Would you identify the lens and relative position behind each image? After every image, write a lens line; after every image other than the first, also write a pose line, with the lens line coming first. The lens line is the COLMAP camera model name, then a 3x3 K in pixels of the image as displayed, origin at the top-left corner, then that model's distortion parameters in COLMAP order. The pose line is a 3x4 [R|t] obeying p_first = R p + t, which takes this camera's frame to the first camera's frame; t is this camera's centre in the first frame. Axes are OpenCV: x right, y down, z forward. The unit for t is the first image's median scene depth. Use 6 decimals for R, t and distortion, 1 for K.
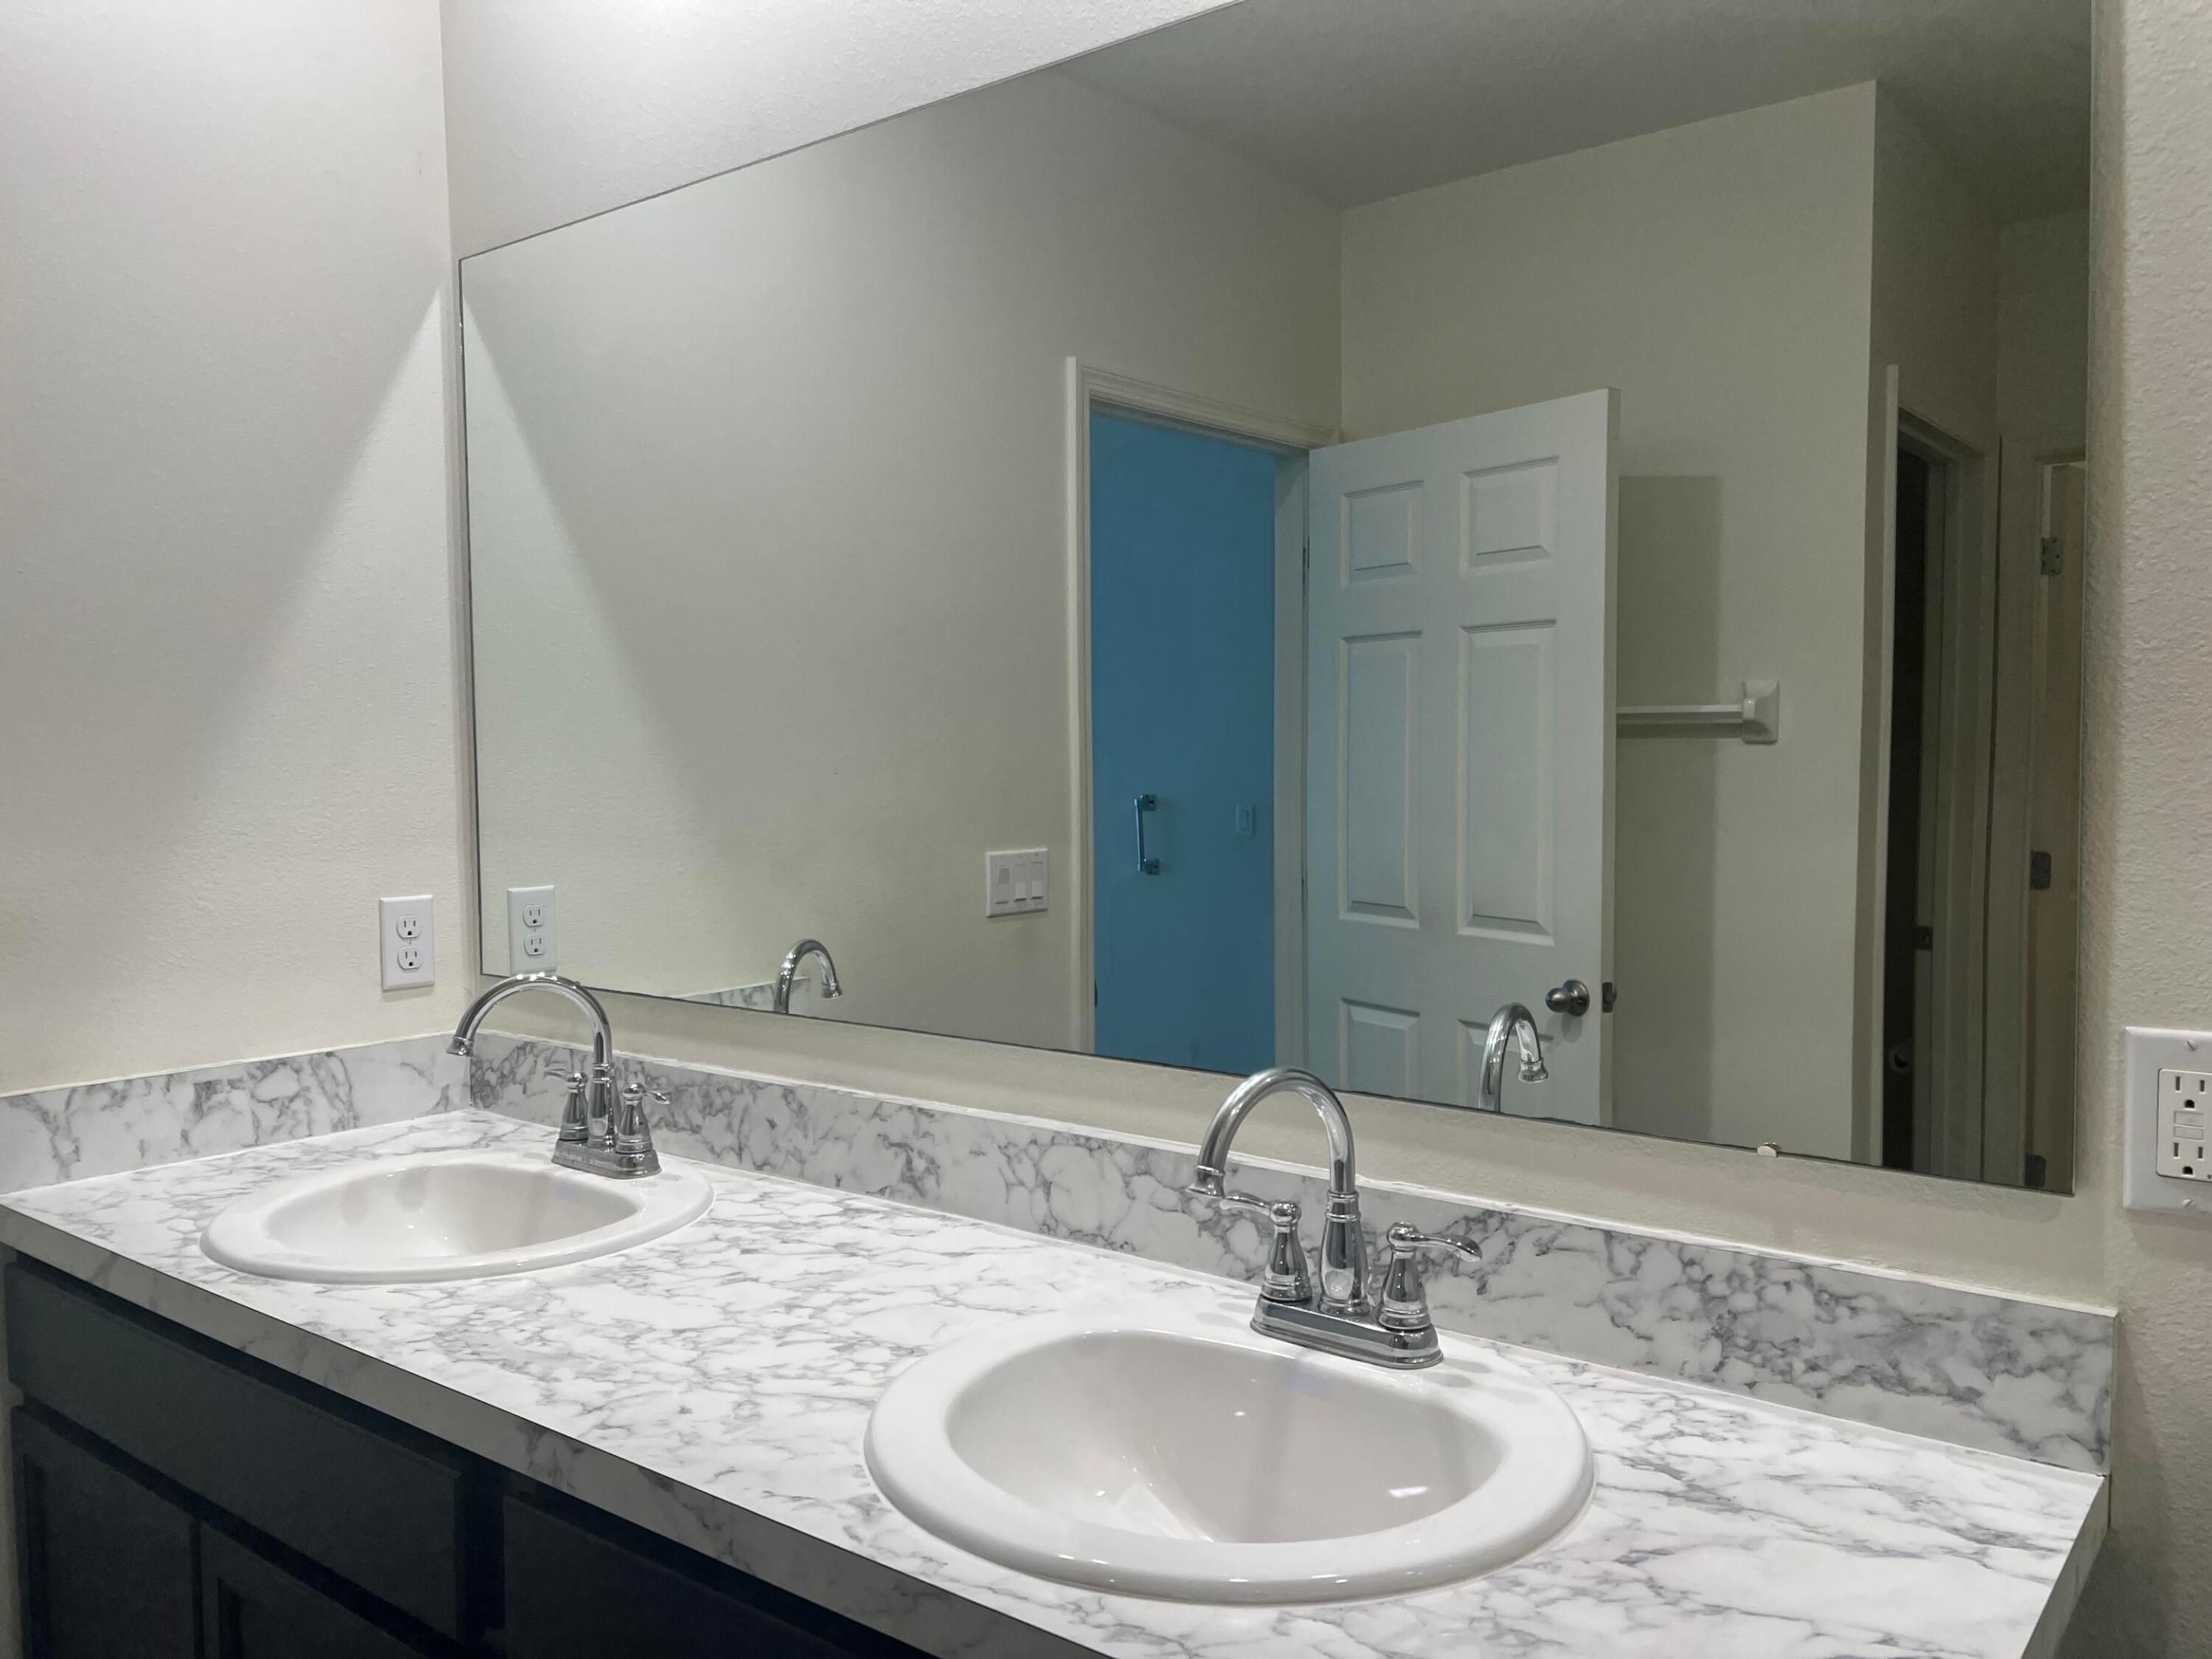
lens RADIAL K [[1684.9, 0, 1105.7], [0, 1684.9, 848.2], [0, 0, 1]] dist [0.059427, -0.065928]
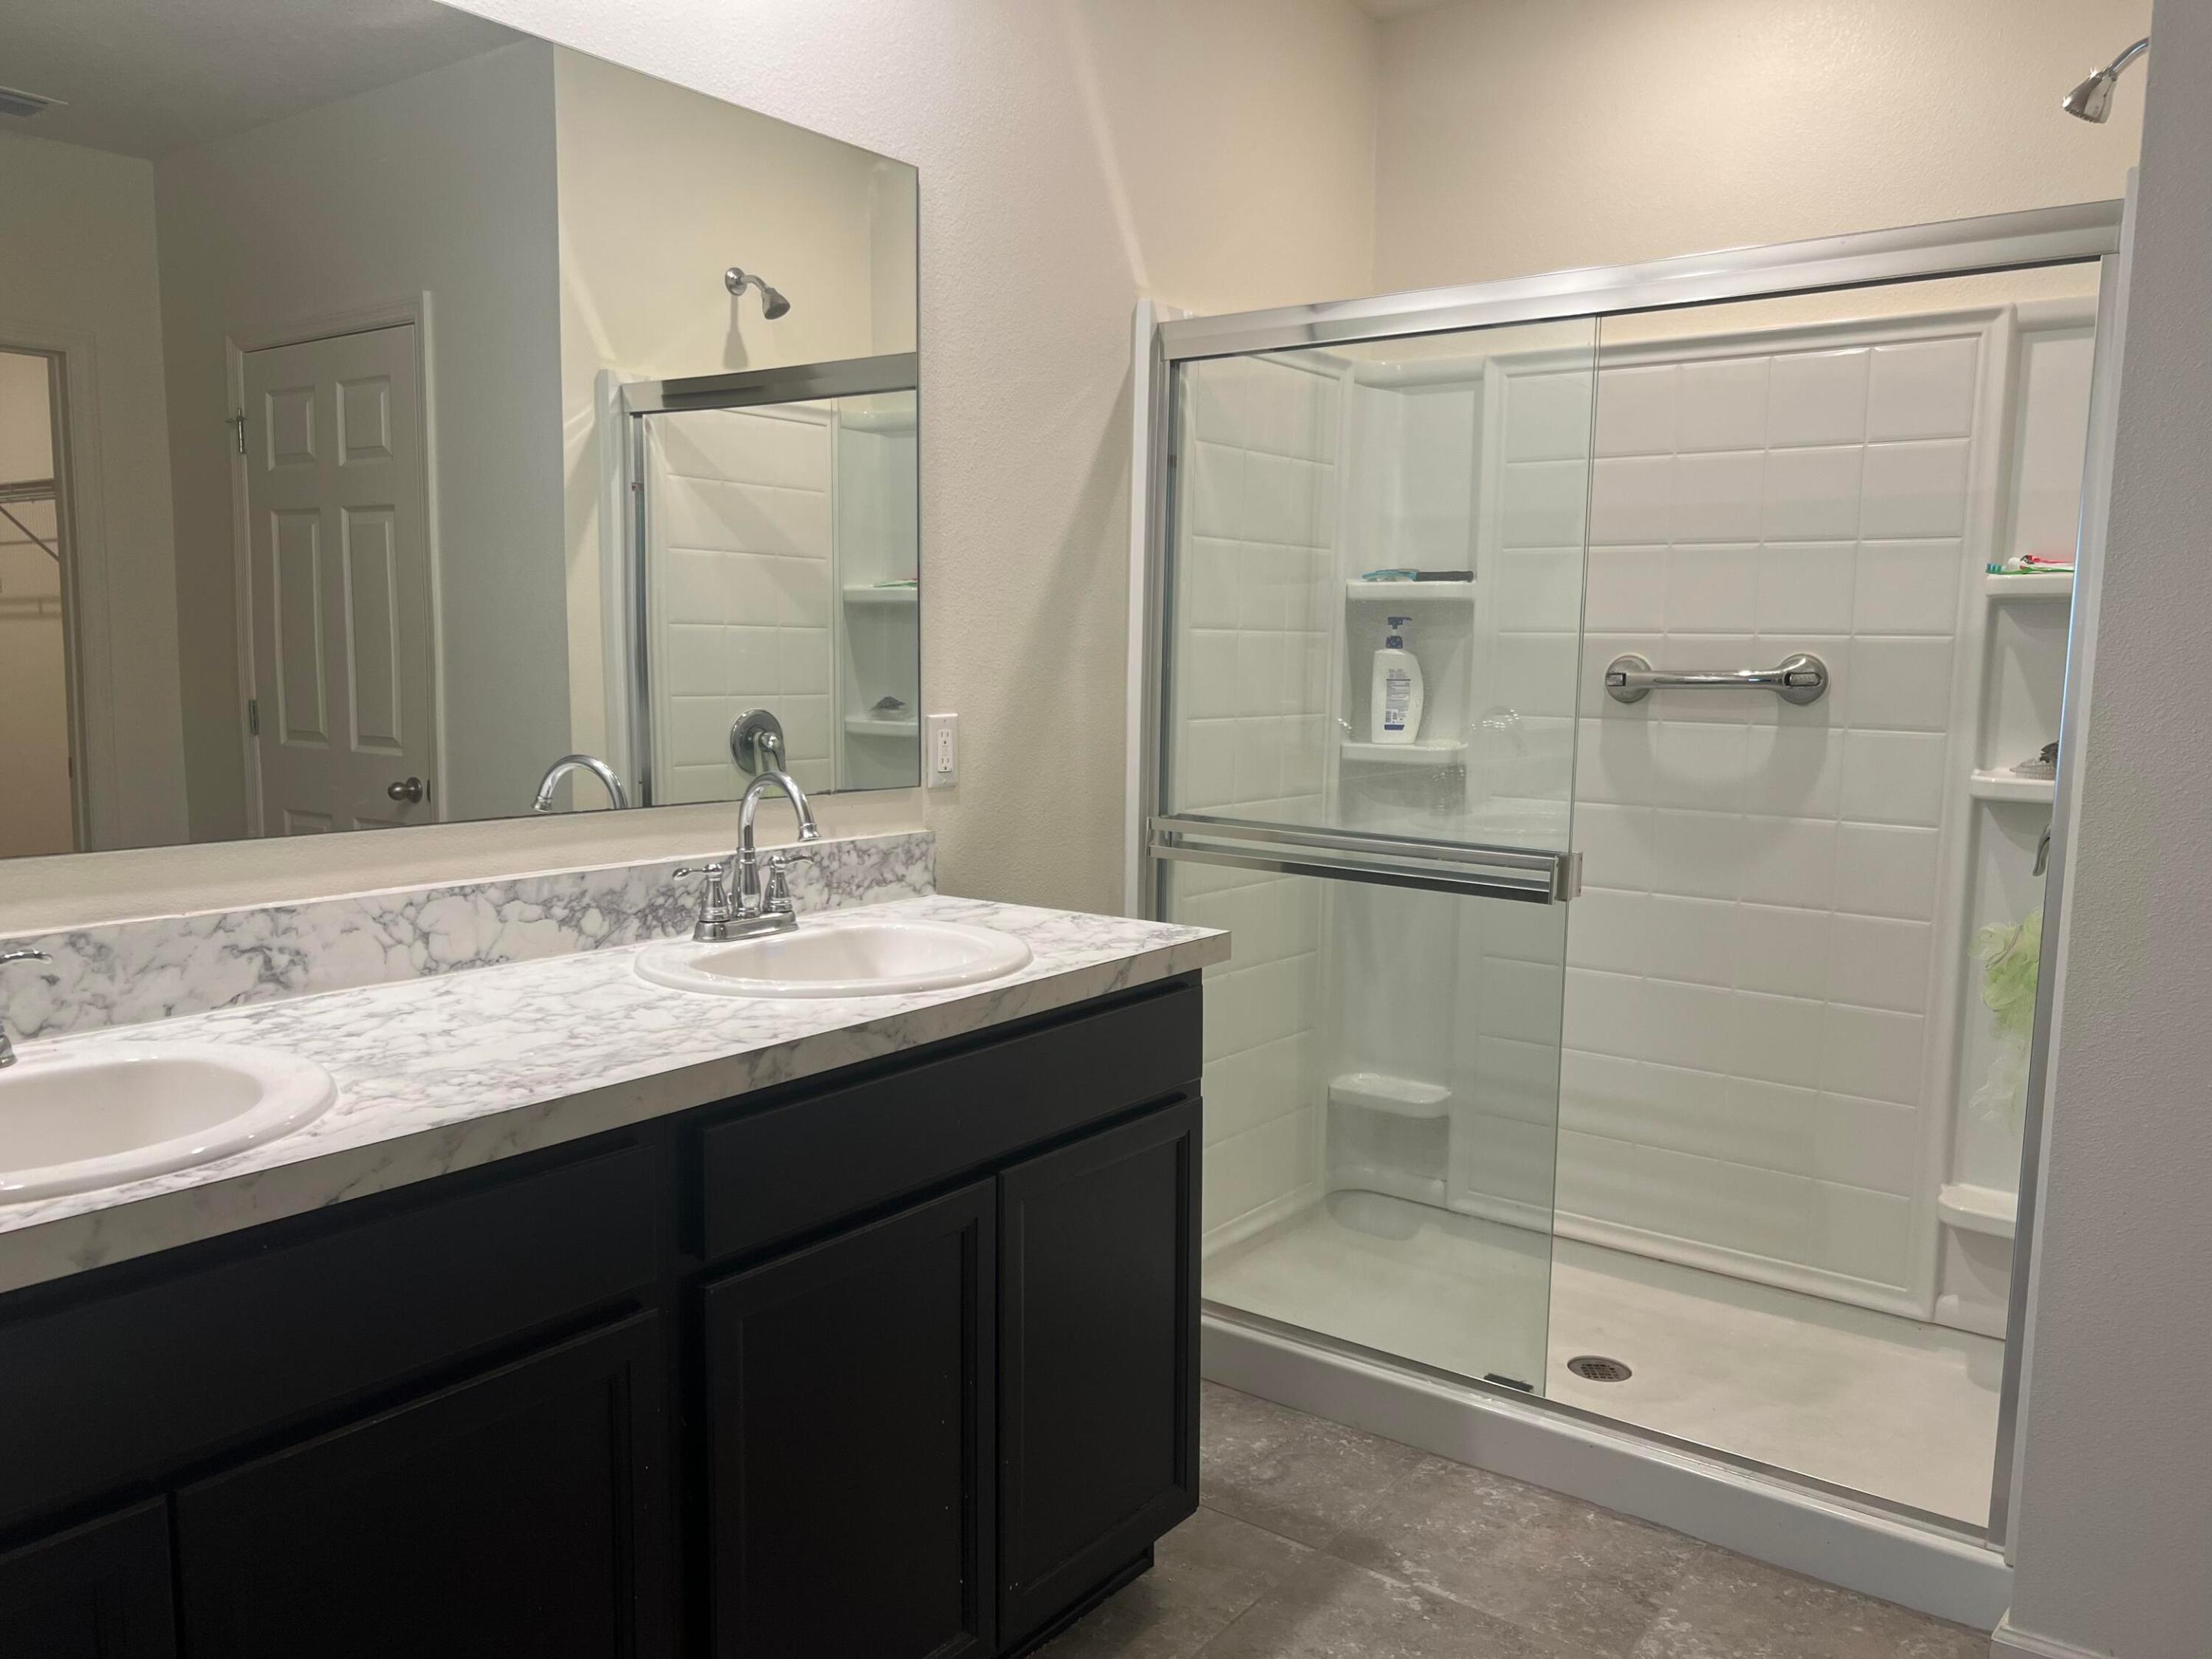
lens RADIAL K [[1659.3, 0, 1075.7], [0, 1659.3, 842.0], [0, 0, 1]] dist [0.038757, -0.069762]
pose [[-0.015423, -0.108714, 0.993953, -1.274840], [0.041972, 0.993125, 0.109274, 0.022043], [-0.999000, 0.043404, -0.010754, 0.563768]]
